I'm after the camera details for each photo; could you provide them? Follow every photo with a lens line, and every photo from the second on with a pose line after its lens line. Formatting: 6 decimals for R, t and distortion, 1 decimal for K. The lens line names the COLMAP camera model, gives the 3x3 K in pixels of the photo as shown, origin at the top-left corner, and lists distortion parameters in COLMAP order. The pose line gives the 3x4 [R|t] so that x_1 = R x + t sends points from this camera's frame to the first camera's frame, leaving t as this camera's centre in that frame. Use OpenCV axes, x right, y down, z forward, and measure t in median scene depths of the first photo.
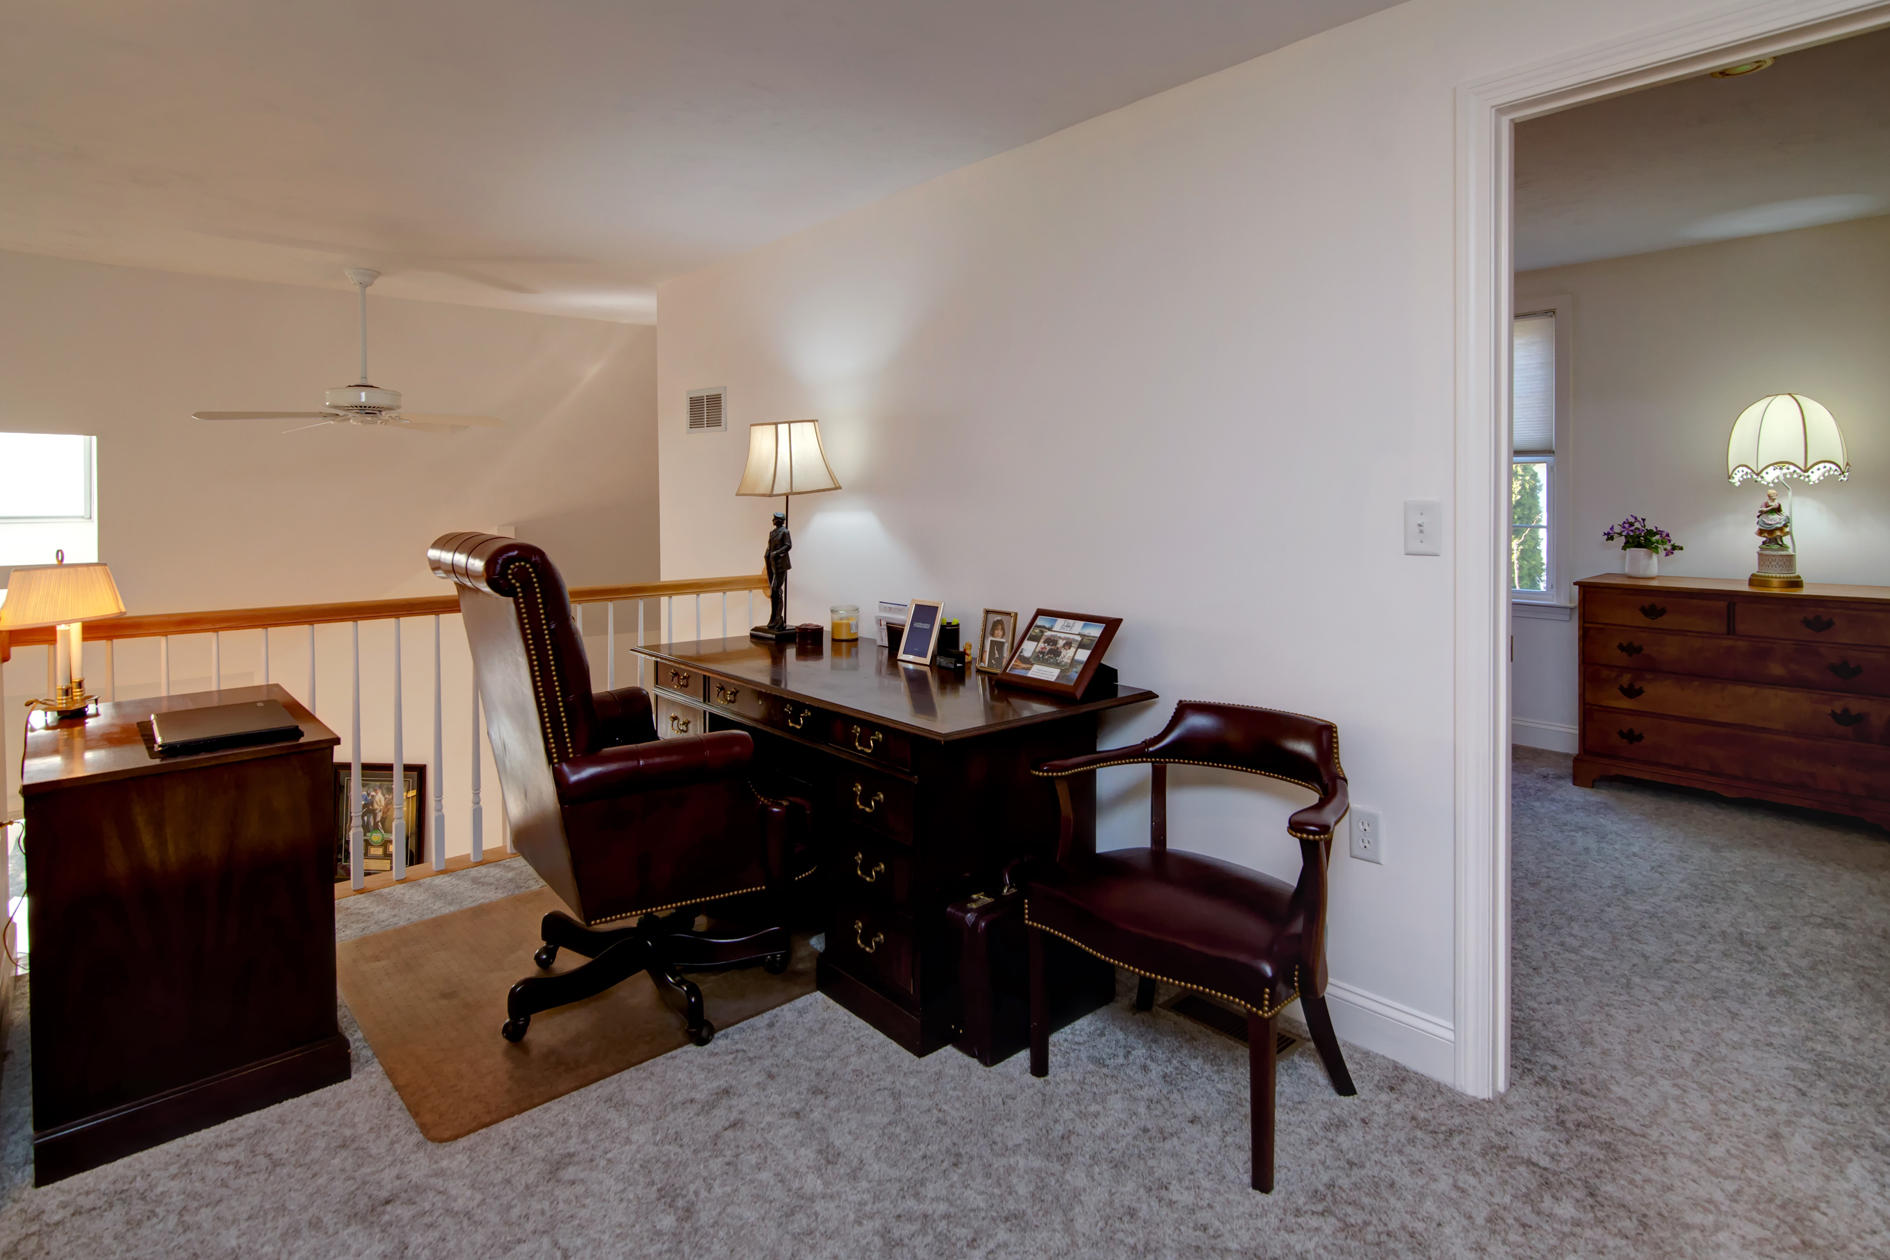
lens RADIAL K [[990.8, 0, 956.1], [0, 990.8, 610.0], [0, 0, 1]] dist [-0.000176, 0.000703]
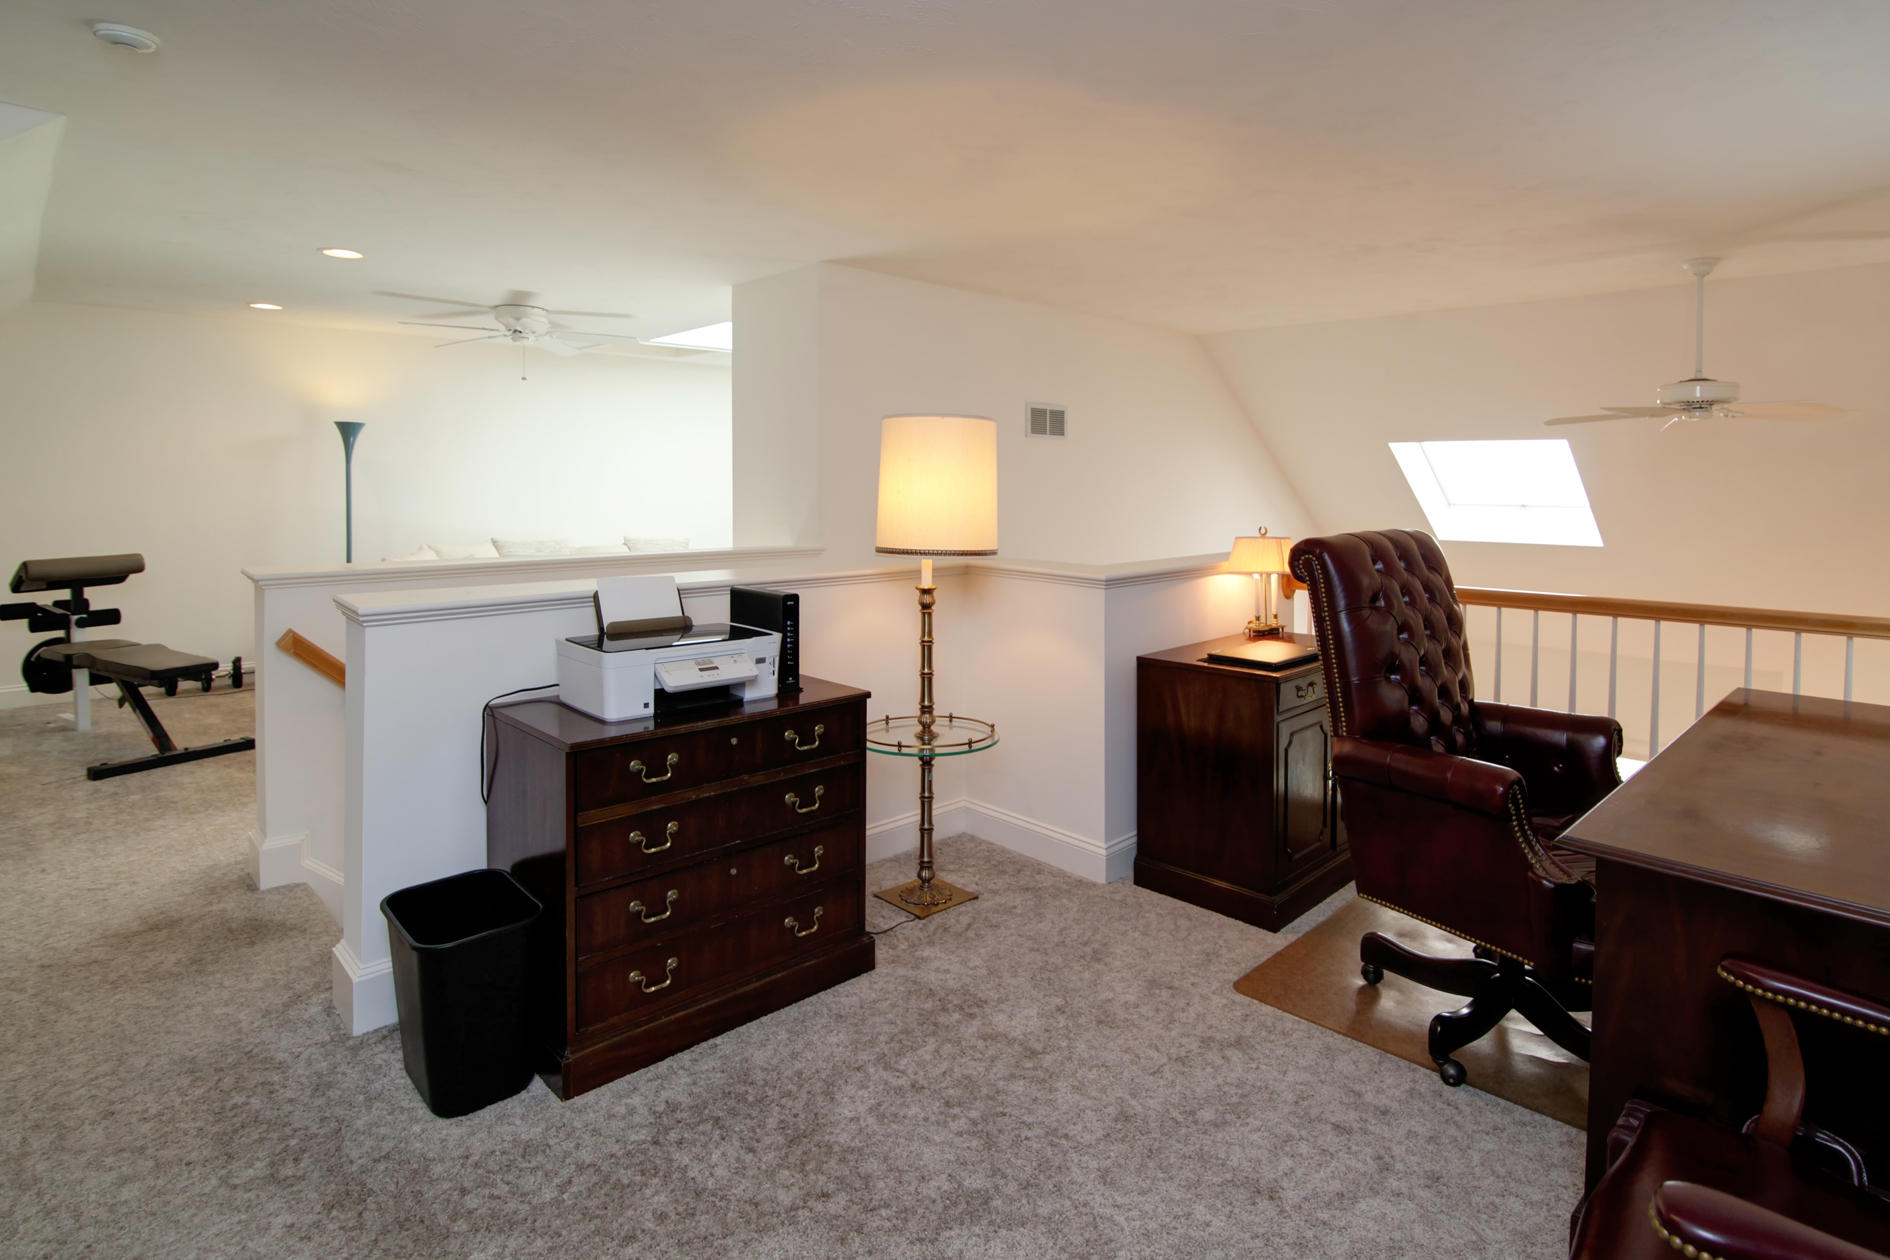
lens RADIAL K [[990.8, 0, 956.1], [0, 990.8, 610.0], [0, 0, 1]] dist [-0.000176, 0.000703]
pose [[0.051185, 0.135935, -0.989395, 1.316855], [-0.135227, 0.982513, 0.127993, -0.125795], [0.989492, 0.127241, 0.068672, 0.958406]]
